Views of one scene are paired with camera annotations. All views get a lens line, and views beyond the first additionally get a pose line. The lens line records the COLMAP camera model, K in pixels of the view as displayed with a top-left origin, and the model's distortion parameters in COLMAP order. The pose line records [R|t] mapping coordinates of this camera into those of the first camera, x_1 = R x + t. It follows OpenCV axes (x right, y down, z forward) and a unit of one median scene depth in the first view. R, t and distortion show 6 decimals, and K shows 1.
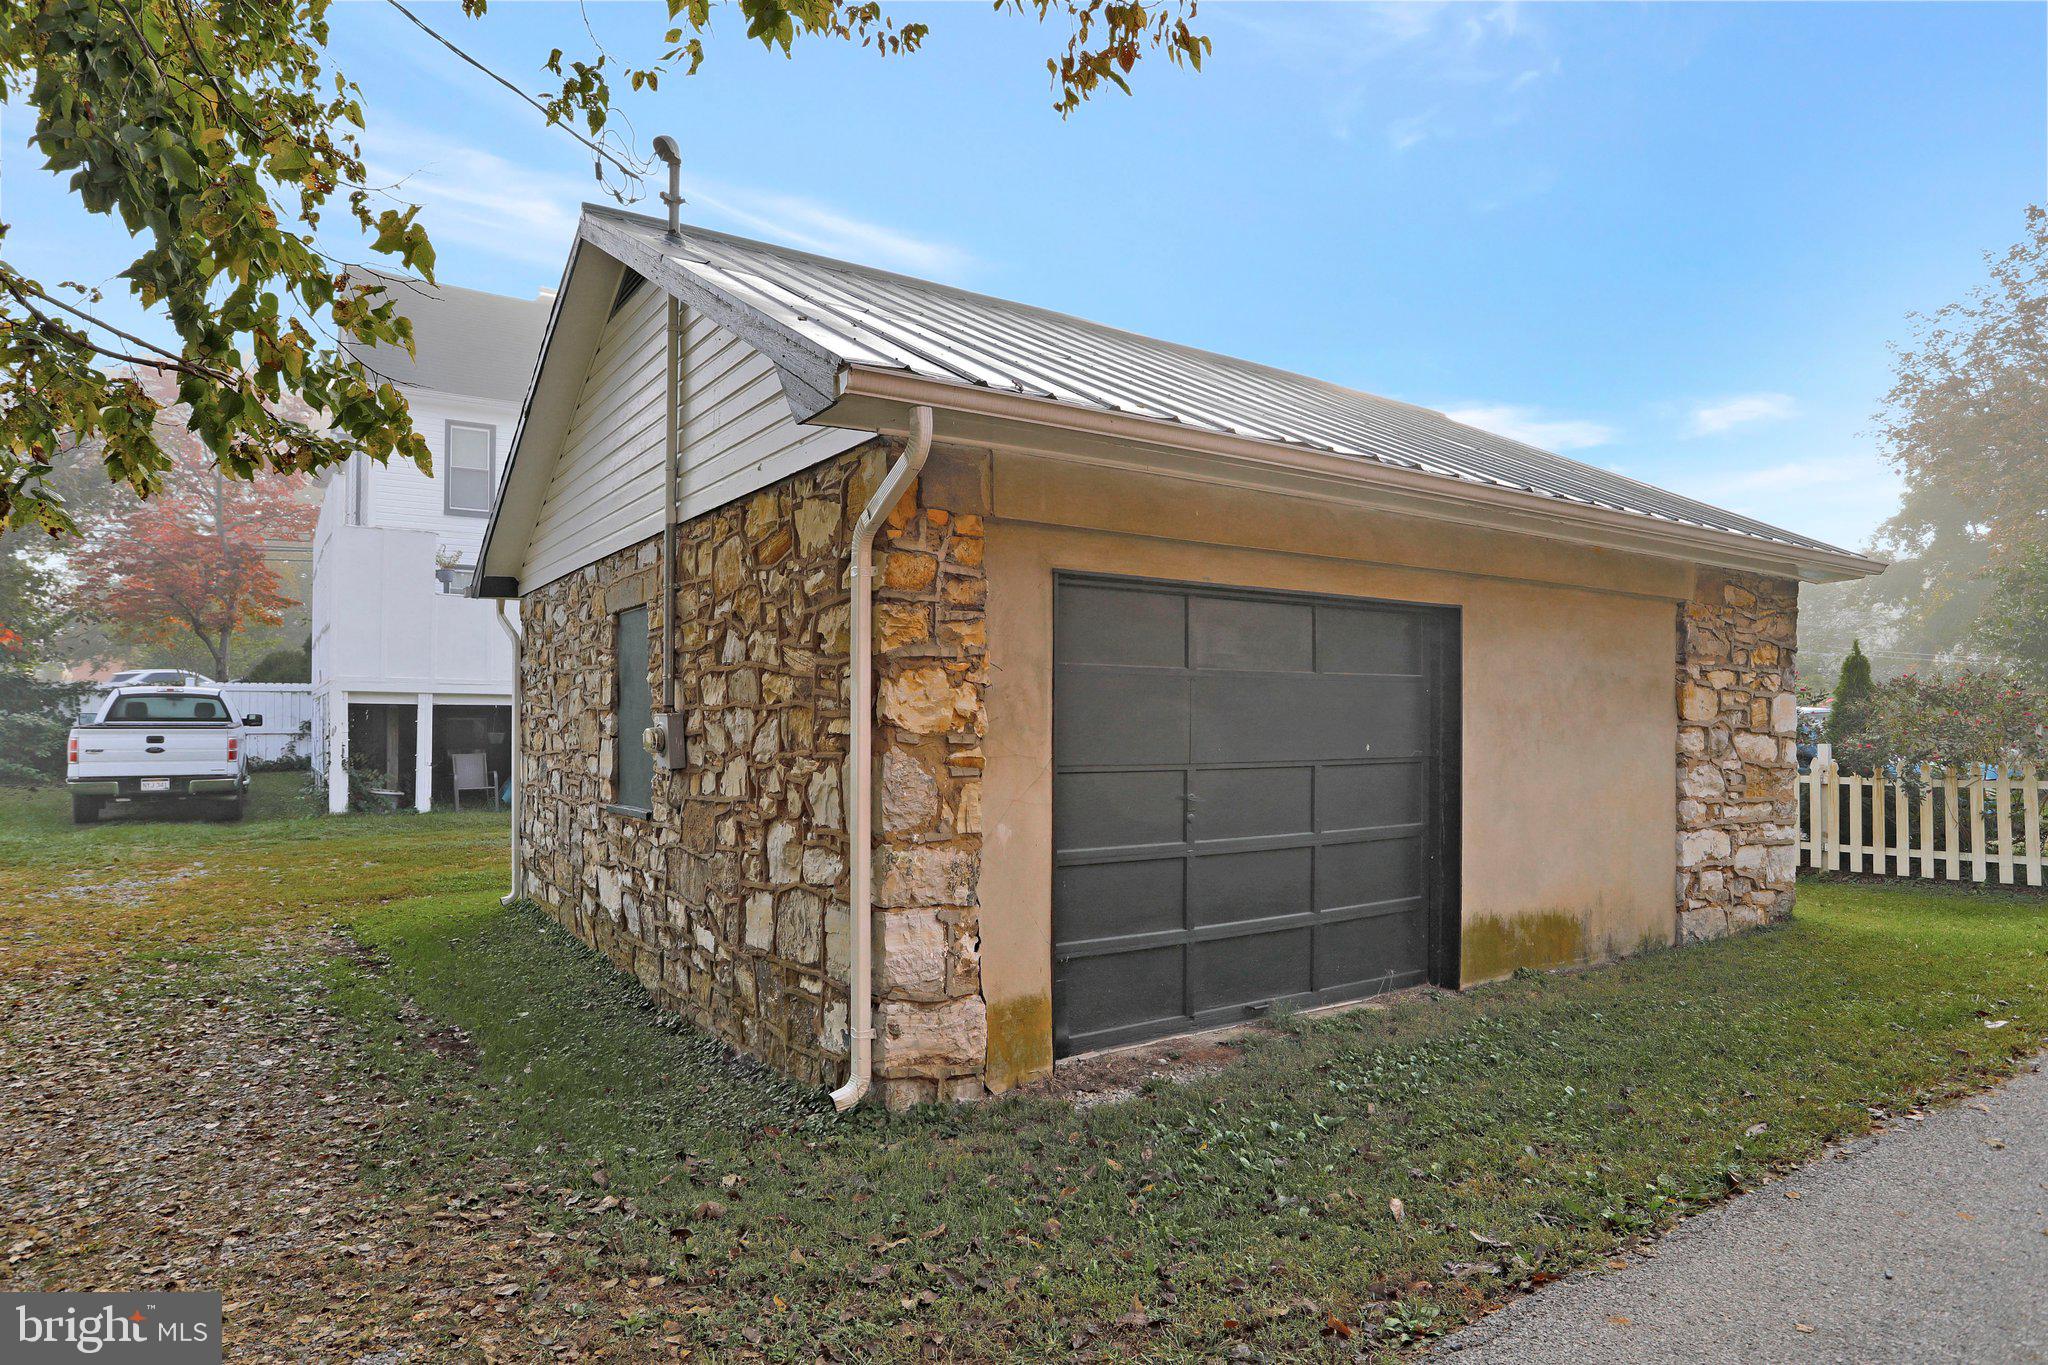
lens RADIAL K [[1196.0, 0, 1025.7], [0, 1196.0, 727.3], [0, 0, 1]] dist [-0.026127, 0.000141]
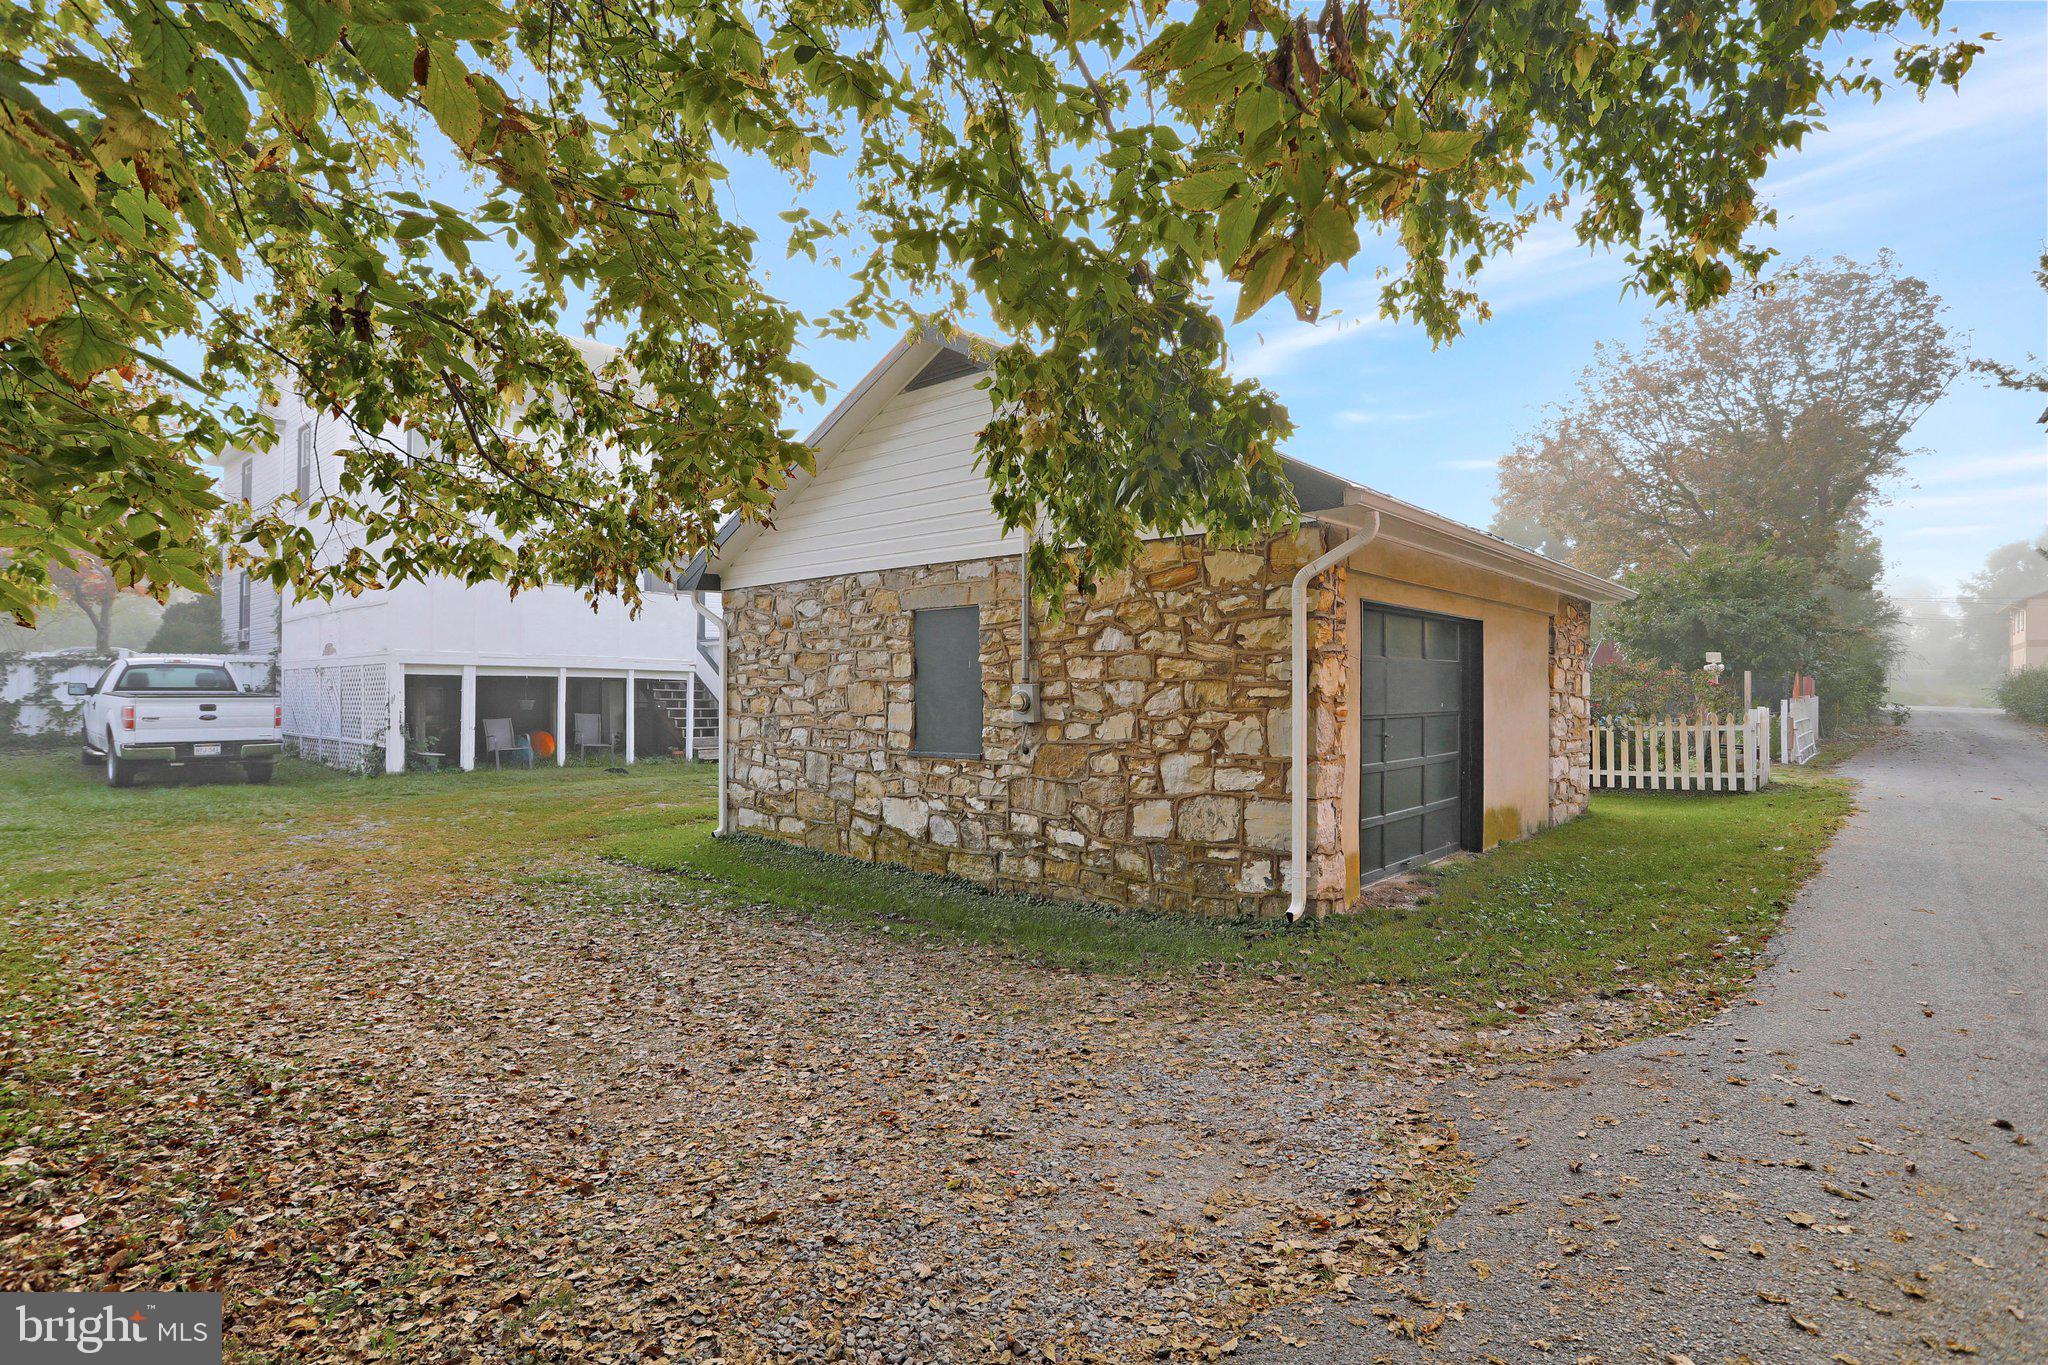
lens RADIAL K [[1067.6, 0, 1024.0], [0, 1067.6, 682.5], [0, 0, 1]] dist [-0.047771, 0.000101]
pose [[0.963140, 0.001217, 0.268999, -0.665512], [0.002279, 0.999917, -0.012684, 0.003126], [-0.268992, 0.012829, 0.963057, -0.246527]]
